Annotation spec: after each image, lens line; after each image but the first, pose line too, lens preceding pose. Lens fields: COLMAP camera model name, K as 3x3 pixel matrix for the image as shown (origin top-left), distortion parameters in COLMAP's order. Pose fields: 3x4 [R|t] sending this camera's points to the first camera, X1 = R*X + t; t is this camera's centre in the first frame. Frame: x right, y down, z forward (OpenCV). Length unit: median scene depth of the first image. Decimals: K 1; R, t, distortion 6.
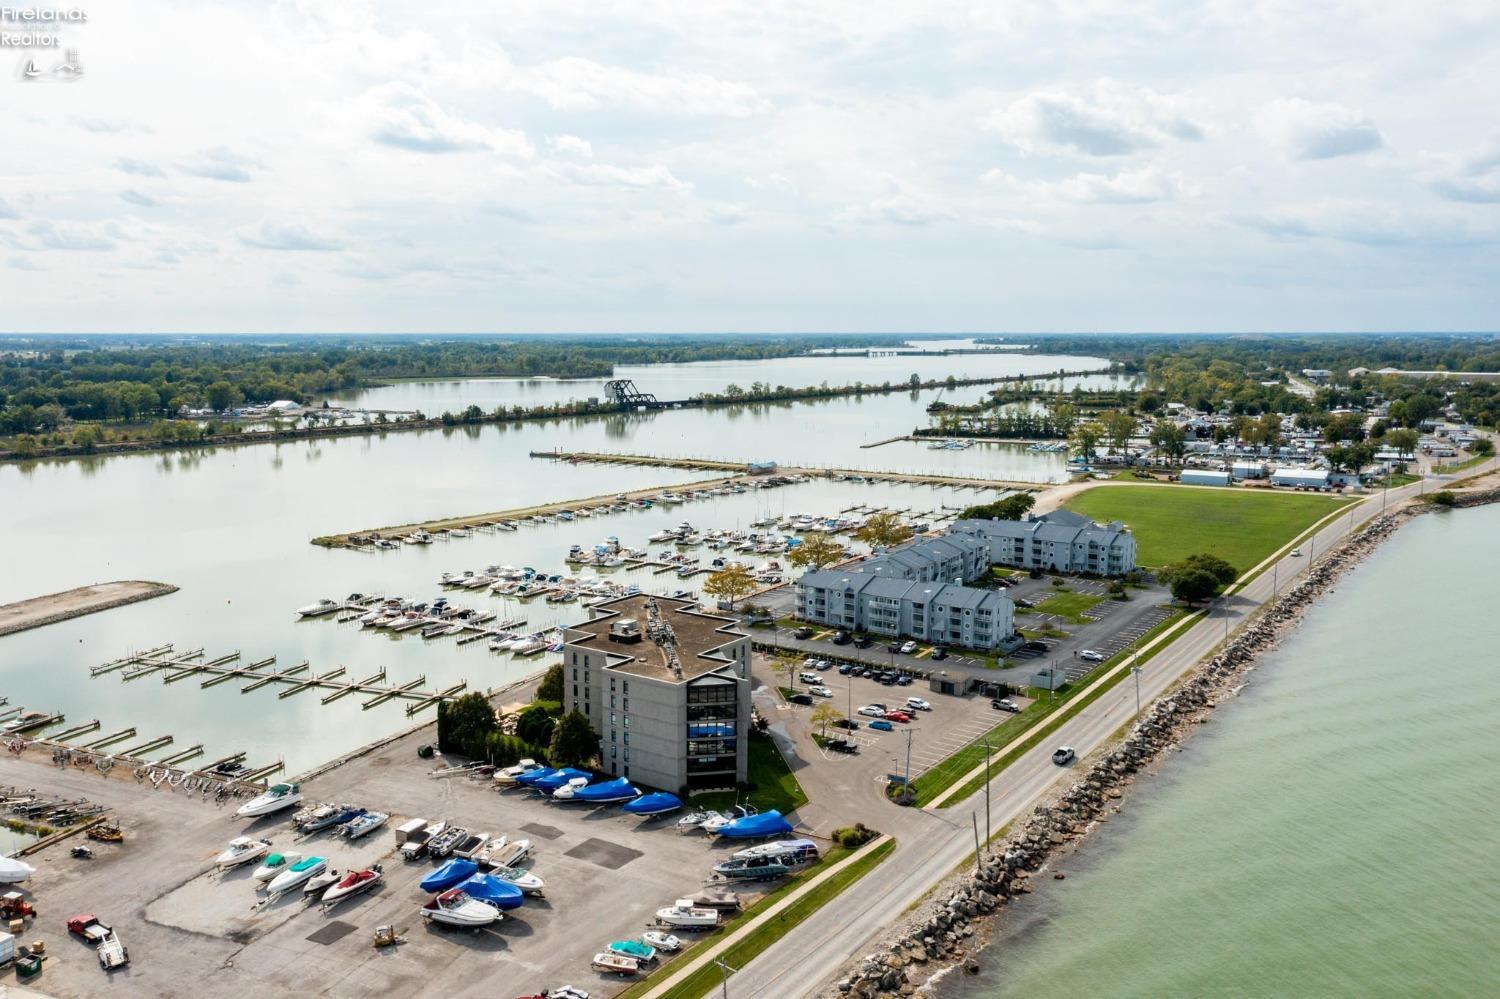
lens RADIAL K [[1213.9, 0, 750.1], [0, 1213.9, 536.3], [0, 0, 1]] dist [-0.005989, 0.000776]
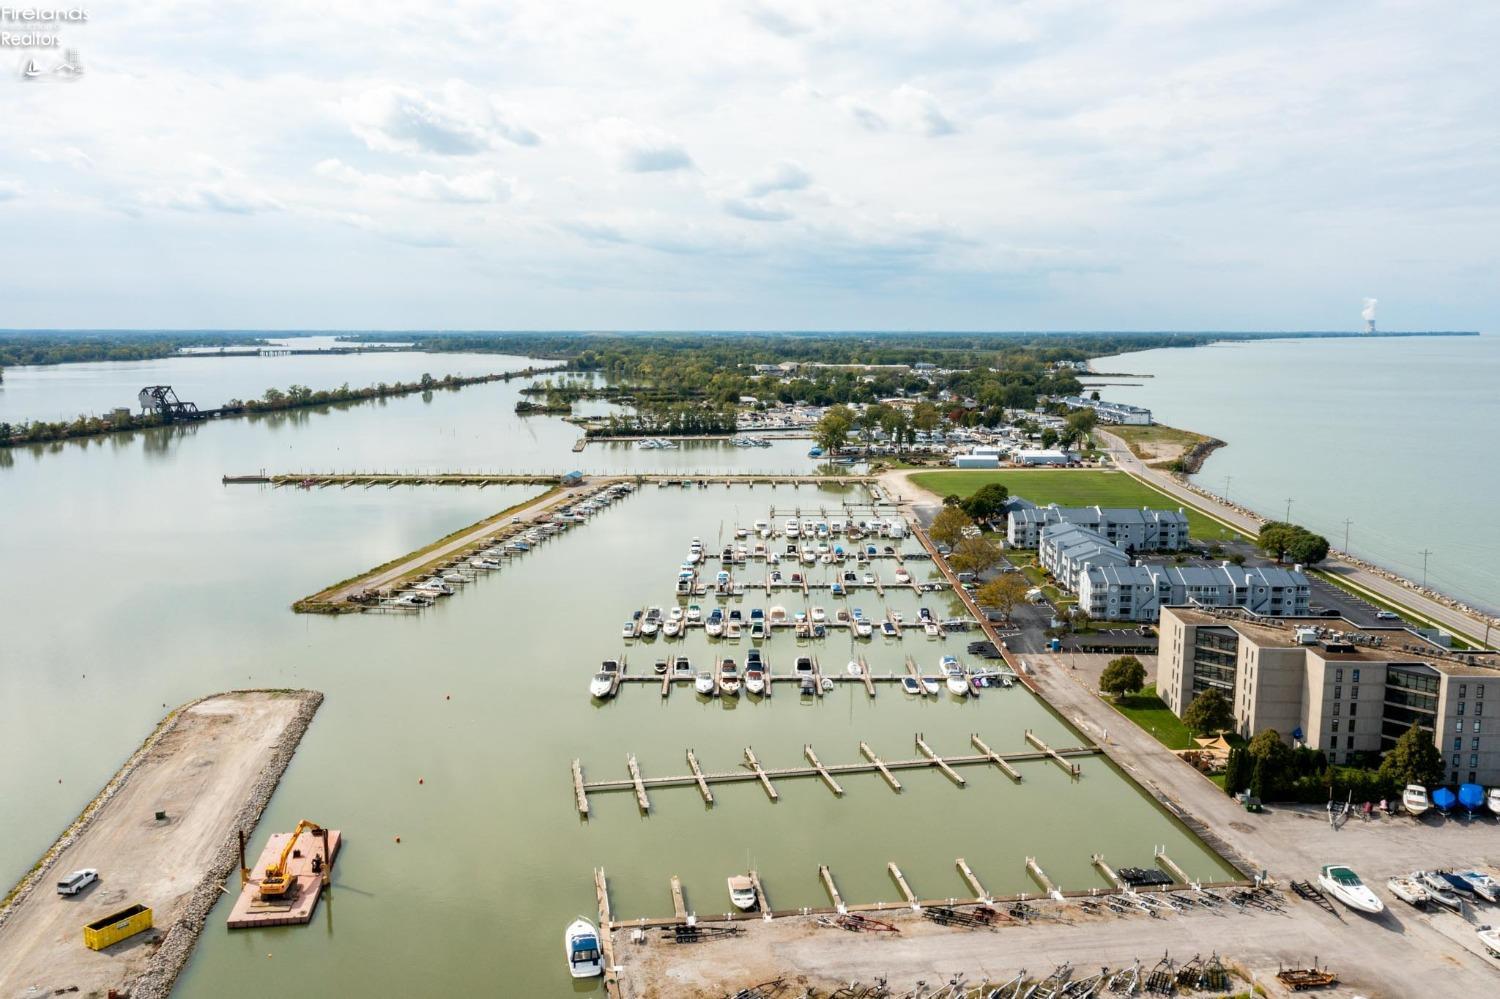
lens RADIAL K [[1235.1, 0, 748.8], [0, 1235.1, 465.0], [0, 0, 1]] dist [-0.004152, 0.000916]
pose [[0.838689, -0.055441, 0.541781, -0.099414], [0.086670, 0.995714, -0.032274, -0.006581], [-0.537669, 0.074024, 0.839900, 0.042062]]
